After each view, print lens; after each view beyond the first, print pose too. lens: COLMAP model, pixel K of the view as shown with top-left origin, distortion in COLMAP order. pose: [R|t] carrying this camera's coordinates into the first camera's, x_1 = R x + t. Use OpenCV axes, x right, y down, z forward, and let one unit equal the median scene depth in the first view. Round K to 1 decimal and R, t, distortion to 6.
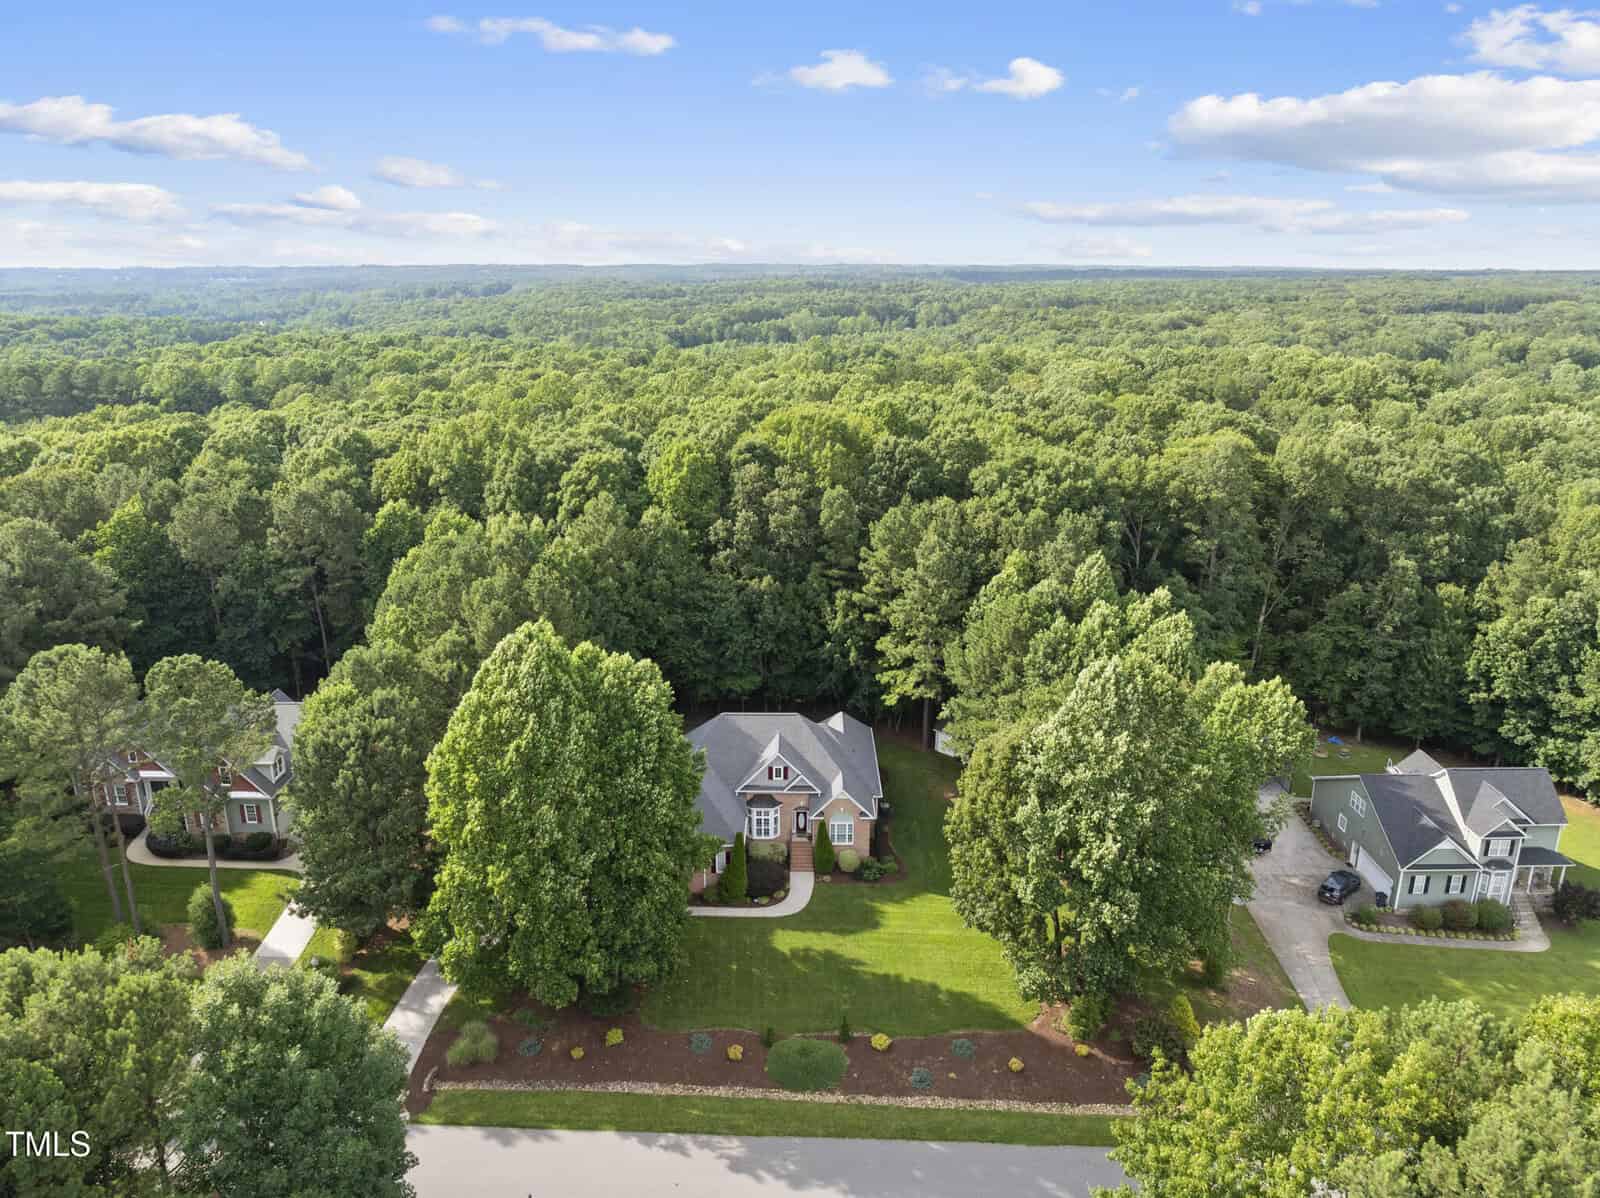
lens RADIAL K [[1173.9, 0, 794.6], [0, 1173.9, 594.8], [0, 0, 1]] dist [-0.030217, -0.014336]
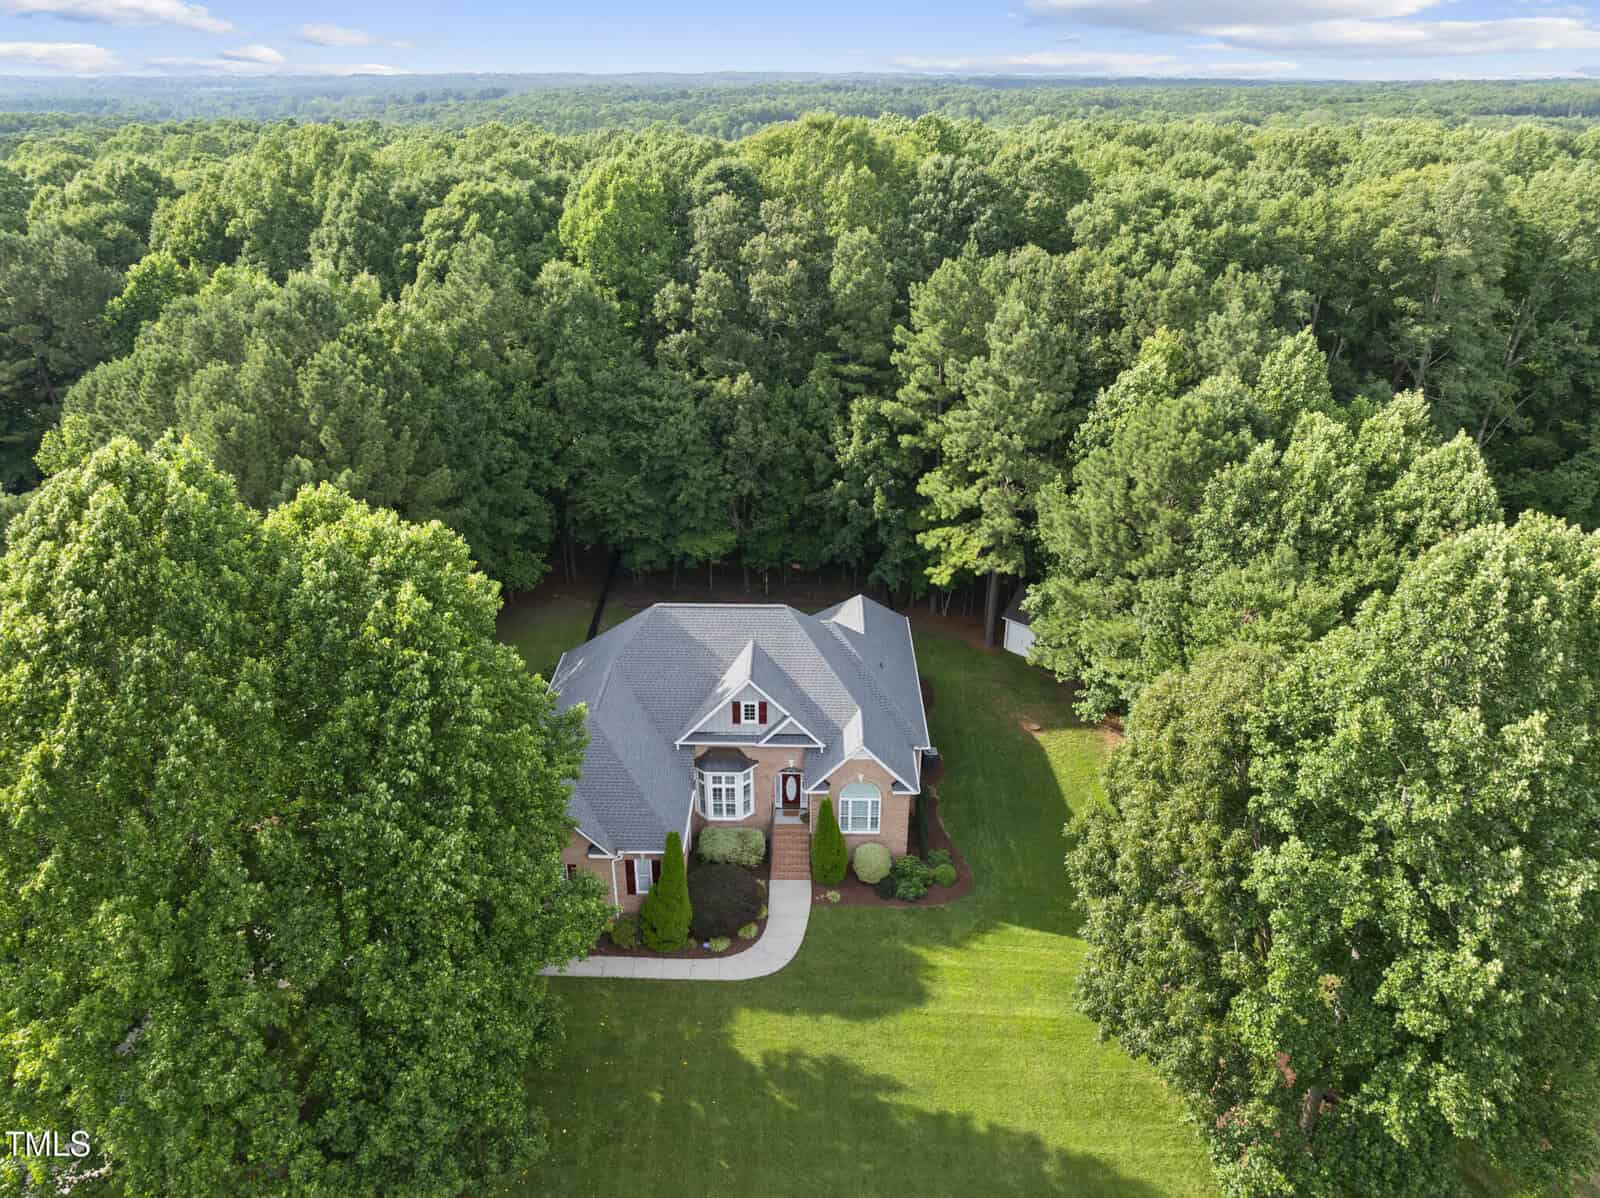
lens RADIAL K [[1173.9, 0, 793.3], [0, 1173.9, 604.9], [0, 0, 1]] dist [-0.030217, -0.014336]
pose [[0.999906, 0.006657, -0.011996, 0.012283], [-0.004766, 0.988483, 0.151259, 0.012260], [0.012864, -0.151187, 0.988421, 0.399171]]
